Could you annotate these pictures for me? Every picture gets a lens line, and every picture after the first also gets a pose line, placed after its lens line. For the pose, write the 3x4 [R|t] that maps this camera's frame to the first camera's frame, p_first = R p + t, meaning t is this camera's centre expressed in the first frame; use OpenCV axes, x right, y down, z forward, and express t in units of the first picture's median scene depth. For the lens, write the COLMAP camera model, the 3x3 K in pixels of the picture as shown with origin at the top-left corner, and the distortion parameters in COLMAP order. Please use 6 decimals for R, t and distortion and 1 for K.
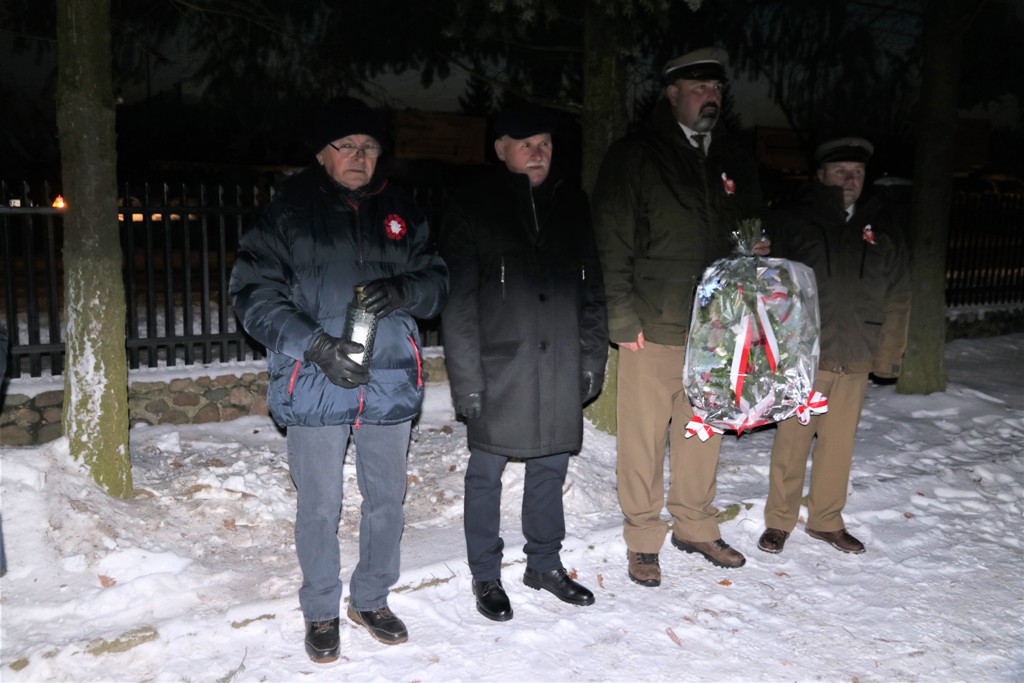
lens RADIAL K [[947.3, 0, 497.2], [0, 947.3, 345.5], [0, 0, 1]] dist [0.000905, 0.012985]
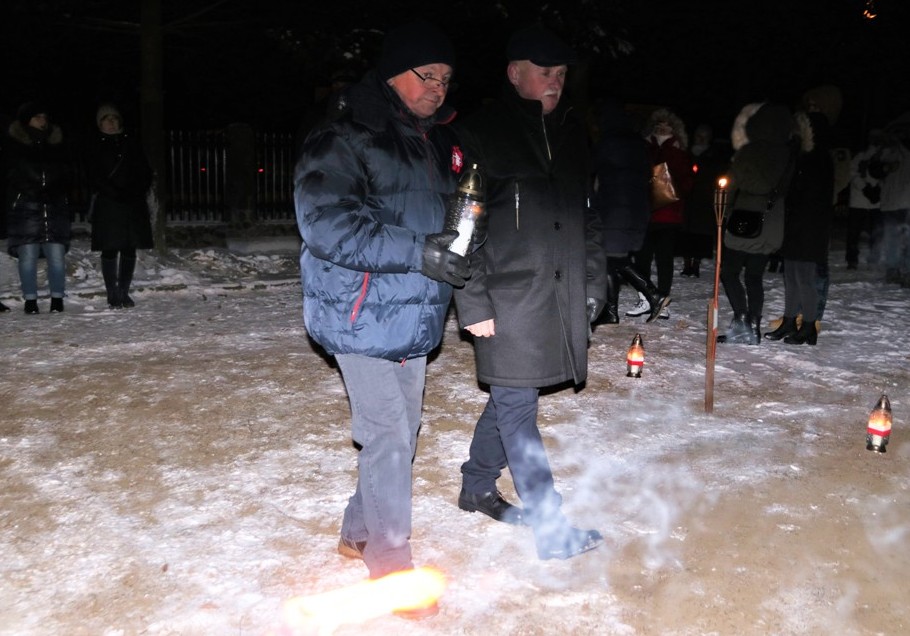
lens RADIAL K [[951.2, 0, 455.0], [0, 951.2, 318.0], [0, 0, 1]] dist [0.005382, -0.004065]
pose [[0.999592, 0.008189, 0.027365, 0.271621], [-0.008123, 0.999964, -0.002511, 0.311885], [-0.027385, 0.002288, 0.999622, -1.405840]]
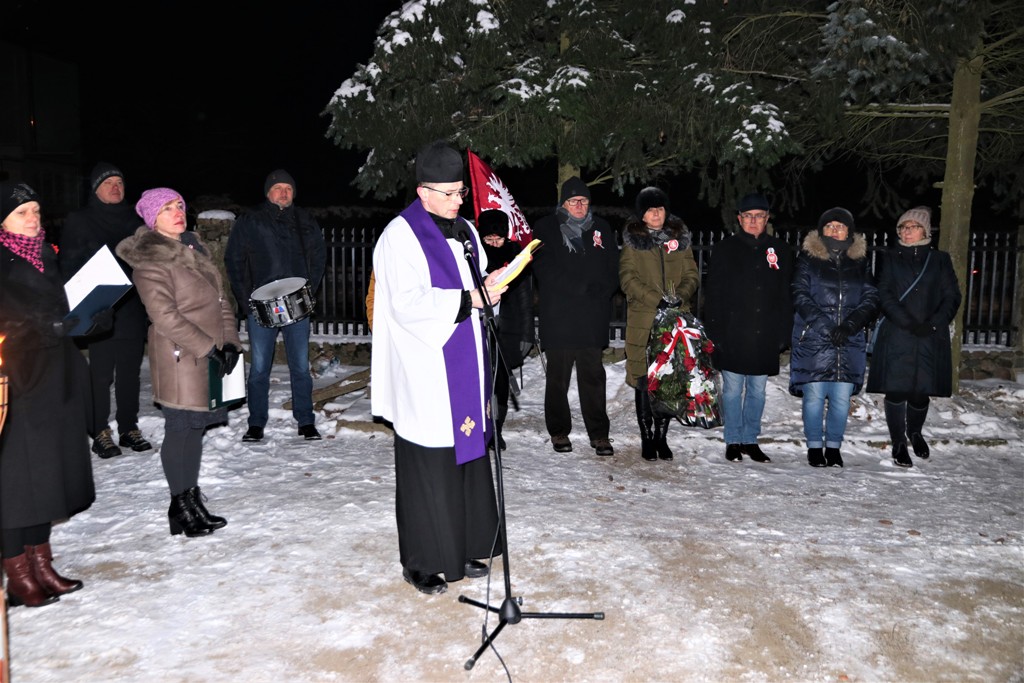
lens RADIAL K [[947.3, 0, 497.2], [0, 947.3, 345.5], [0, 0, 1]] dist [0.000905, 0.012985]
pose [[0.839695, 0.051968, -0.540566, -0.145995], [-0.088850, 0.995144, -0.042348, 0.221765], [0.535741, 0.083589, 0.840235, -1.061833]]
